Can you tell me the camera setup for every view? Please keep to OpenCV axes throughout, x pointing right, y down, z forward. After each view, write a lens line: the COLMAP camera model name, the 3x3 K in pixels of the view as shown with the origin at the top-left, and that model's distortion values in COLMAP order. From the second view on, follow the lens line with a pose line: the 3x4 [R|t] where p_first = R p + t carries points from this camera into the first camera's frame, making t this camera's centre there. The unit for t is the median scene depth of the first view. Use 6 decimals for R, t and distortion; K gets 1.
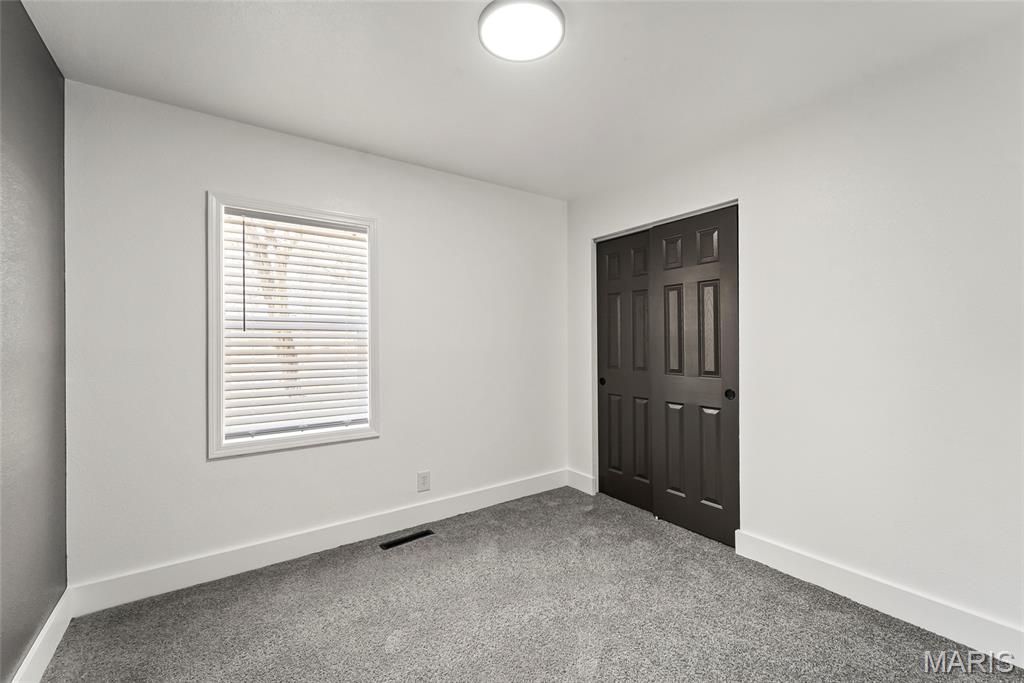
lens RADIAL K [[437.5, 0, 512.0], [0, 437.5, 341.5], [0, 0, 1]] dist [-0.000797, -0.000378]
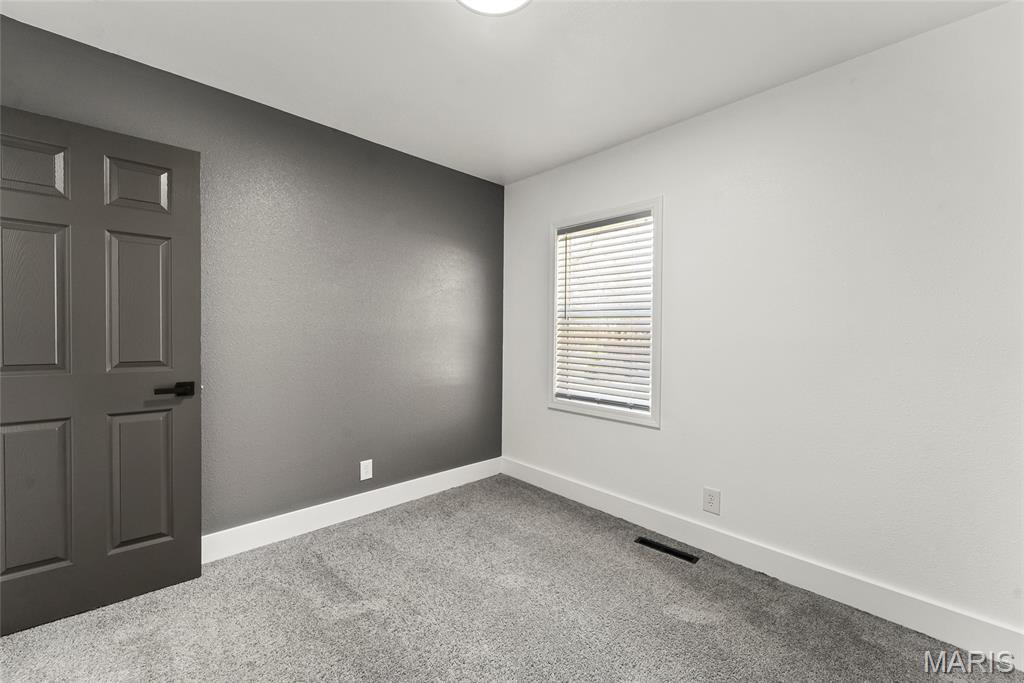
lens RADIAL K [[437.5, 0, 512.0], [0, 437.5, 341.5], [0, 0, 1]] dist [-0.000797, -0.000378]
pose [[0.095099, 0.029203, -0.995039, 0.612911], [-0.008045, 0.999560, 0.028567, 0.006158], [0.995435, 0.005288, 0.095292, 0.609343]]
